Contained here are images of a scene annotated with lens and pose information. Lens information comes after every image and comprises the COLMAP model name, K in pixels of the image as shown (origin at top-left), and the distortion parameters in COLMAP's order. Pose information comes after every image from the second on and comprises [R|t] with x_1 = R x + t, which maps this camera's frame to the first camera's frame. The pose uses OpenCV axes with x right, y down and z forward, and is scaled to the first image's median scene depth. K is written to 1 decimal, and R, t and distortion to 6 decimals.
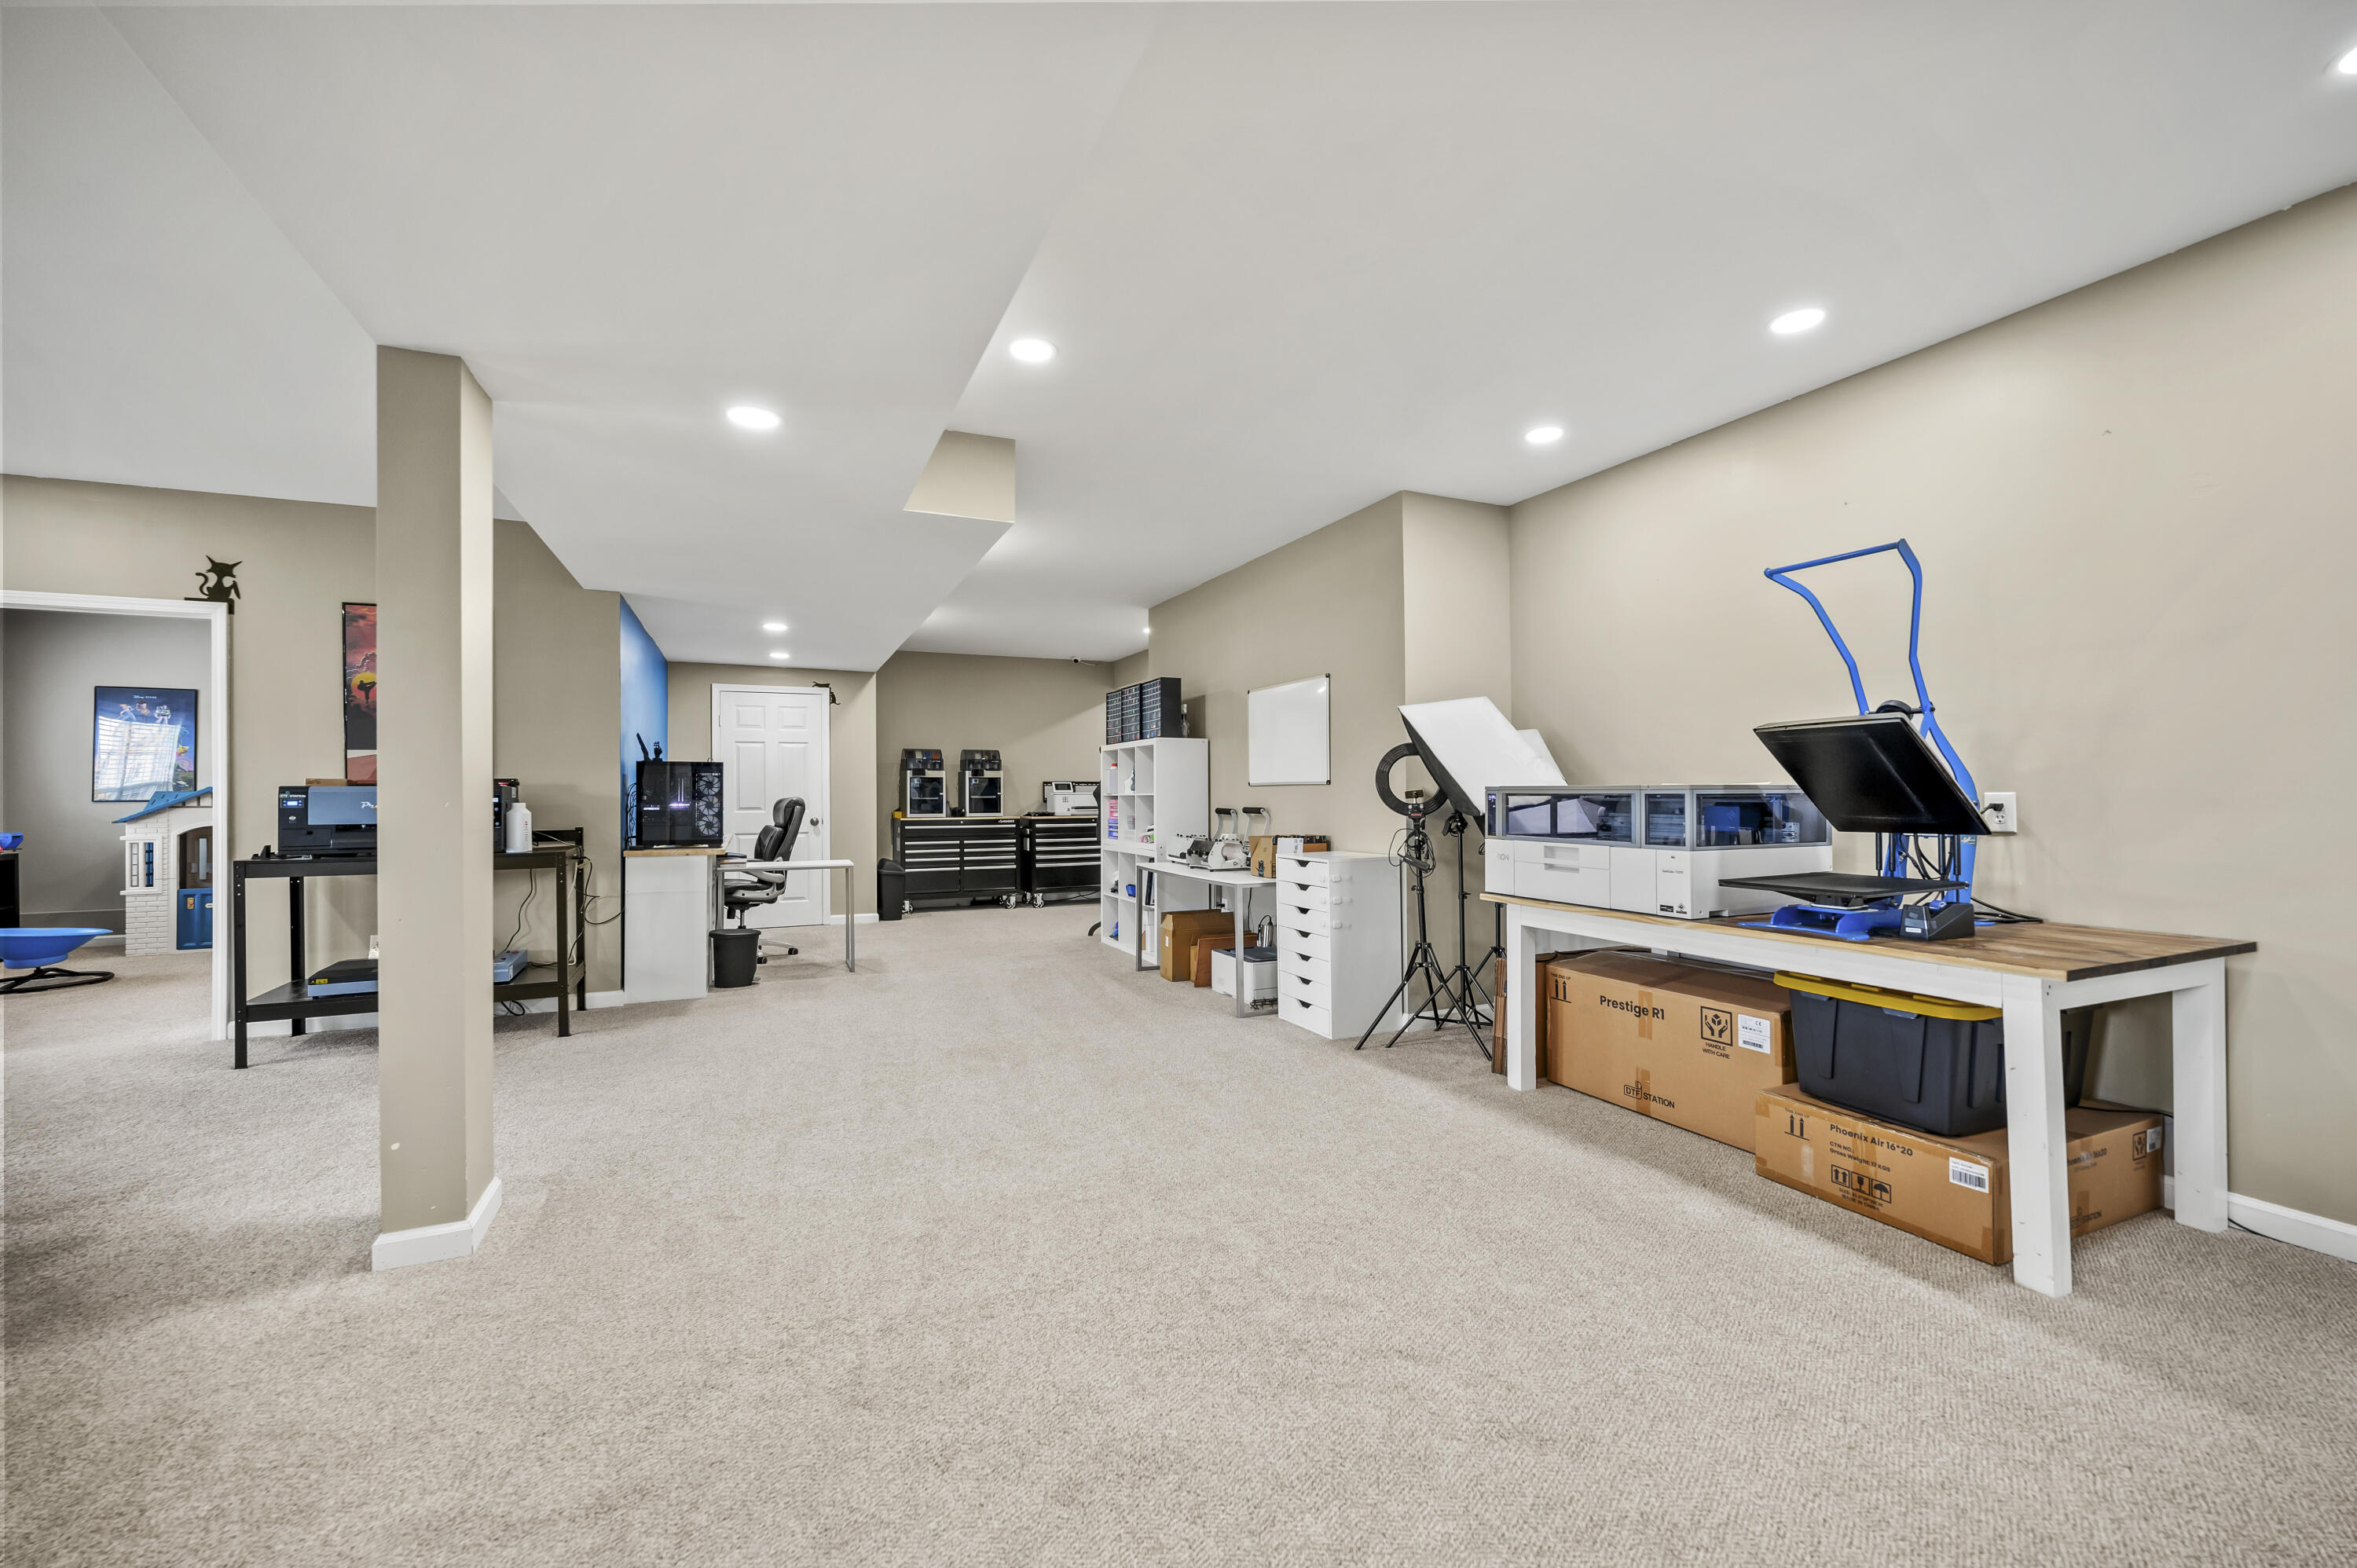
lens RADIAL K [[938.6, 0, 1172.0], [0, 938.6, 781.0], [0, 0, 1]] dist [-0.002761, 0.000204]
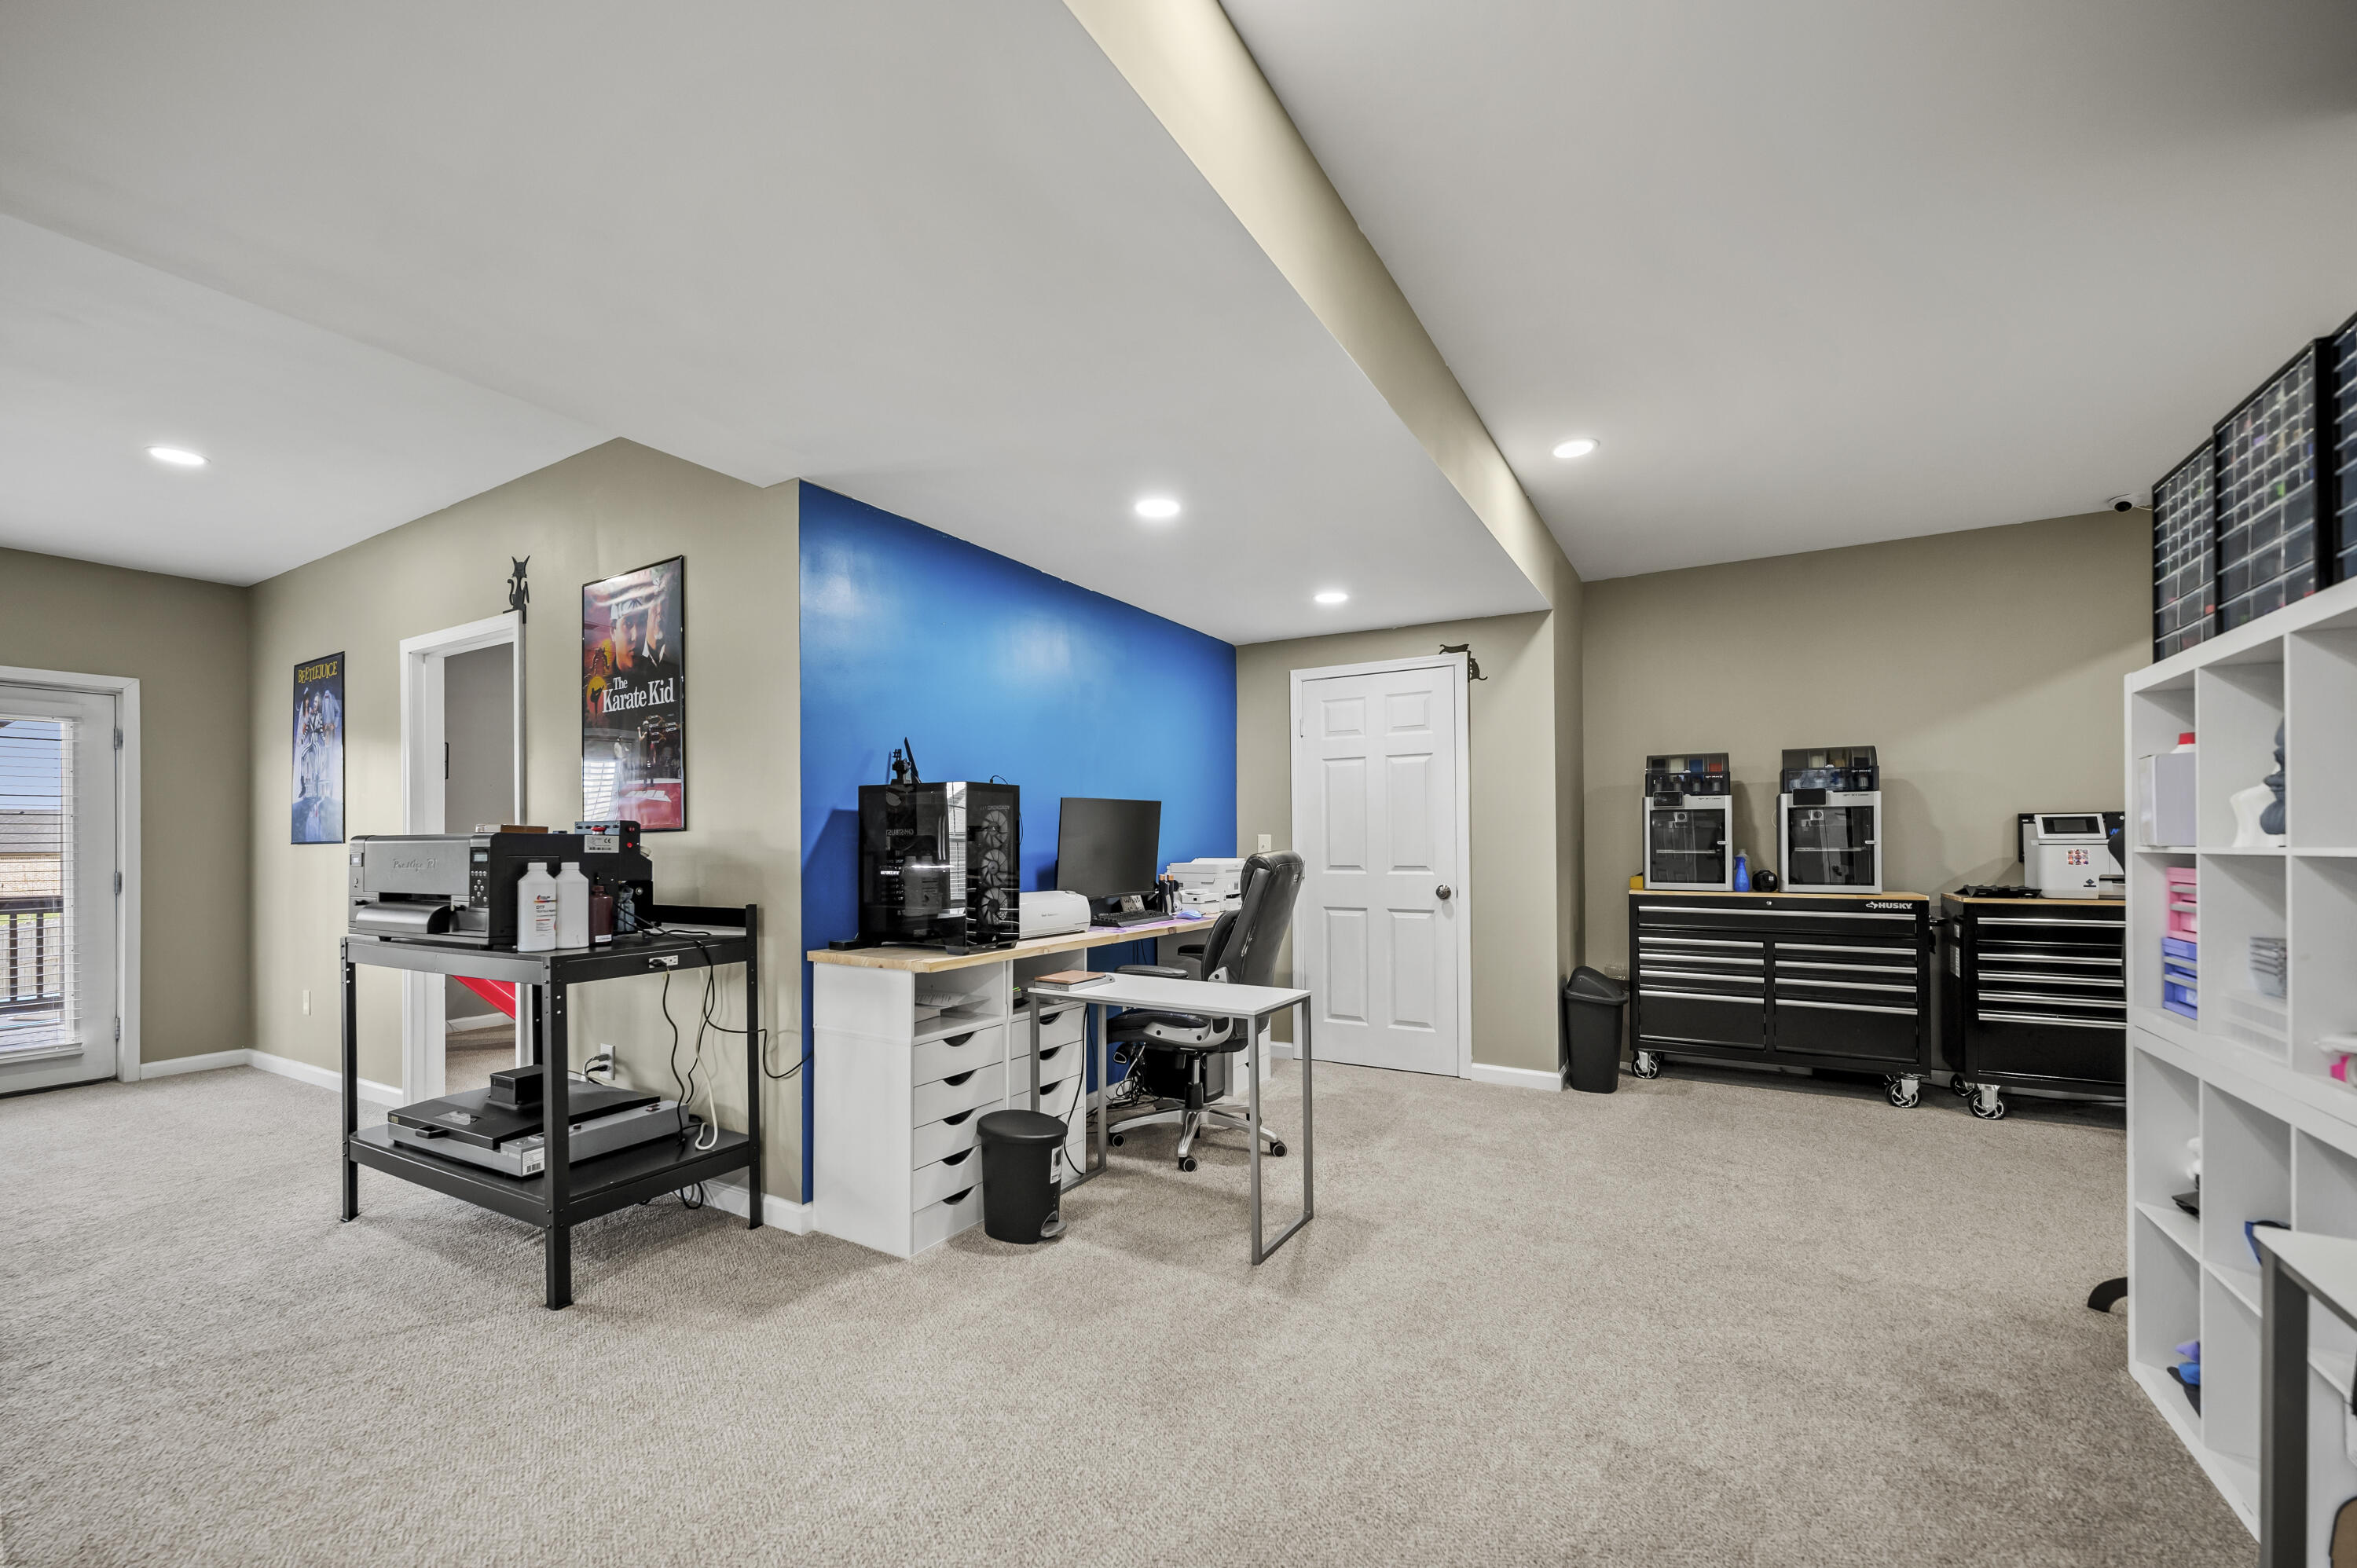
lens RADIAL K [[938.6, 0, 1190.7], [0, 938.6, 840.8], [0, 0, 1]] dist [-0.002761, 0.000204]
pose [[0.573567, -0.000699, -0.819159, -0.005190], [0.012613, 0.999889, 0.007979, 0.005280], [0.819062, -0.014909, 0.573512, 0.495980]]
